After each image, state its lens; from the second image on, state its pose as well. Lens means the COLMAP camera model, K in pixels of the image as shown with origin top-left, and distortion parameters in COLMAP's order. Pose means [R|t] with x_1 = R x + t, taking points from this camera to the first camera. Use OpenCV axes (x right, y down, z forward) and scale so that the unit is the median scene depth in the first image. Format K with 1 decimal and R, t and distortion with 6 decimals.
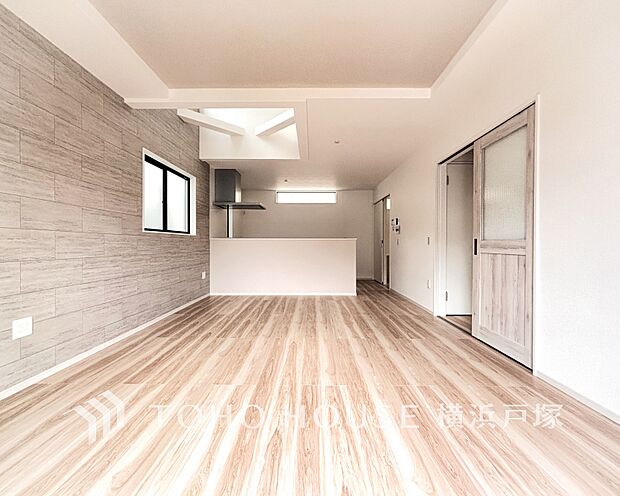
lens RADIAL K [[269.0, 0, 310.2], [0, 269.0, 246.8], [0, 0, 1]] dist [-0.001311, -0.000065]
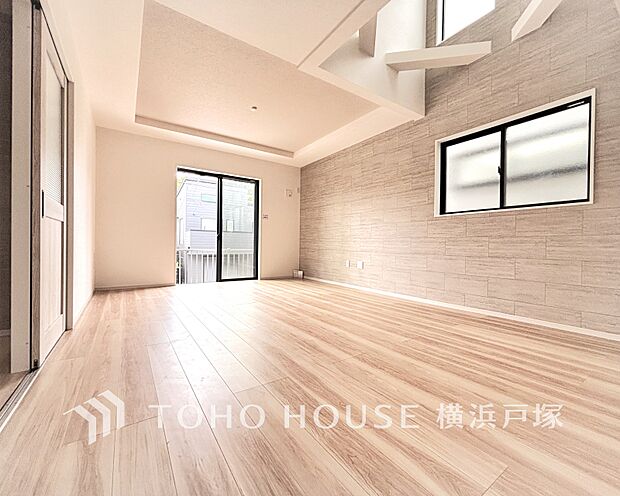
lens RADIAL K [[269.0, 0, 309.4], [0, 269.0, 247.5], [0, 0, 1]] dist [-0.001311, -0.000065]
pose [[-0.818068, -0.008626, -0.575057, 0.512717], [-0.021710, 0.999638, 0.015888, 0.076395], [0.574712, 0.025482, -0.817959, 1.901370]]
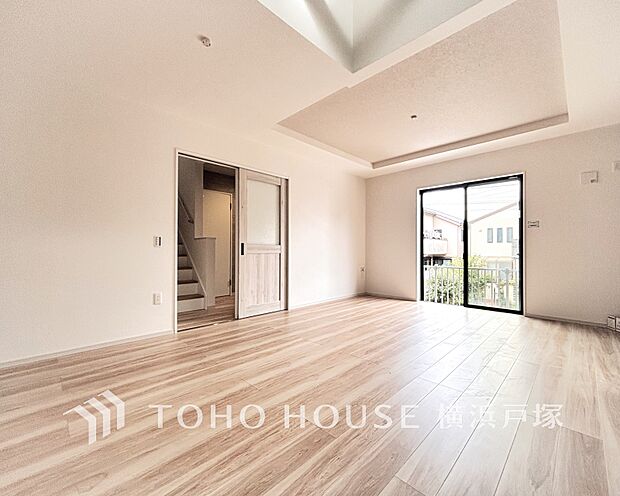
lens RADIAL K [[269.0, 0, 309.2], [0, 269.0, 248.2], [0, 0, 1]] dist [-0.001311, -0.000065]
pose [[-0.713075, 0.002873, 0.701082, -0.574677], [0.003943, 0.999992, -0.000088, -0.003364], [-0.701077, 0.002702, -0.713081, 1.820973]]
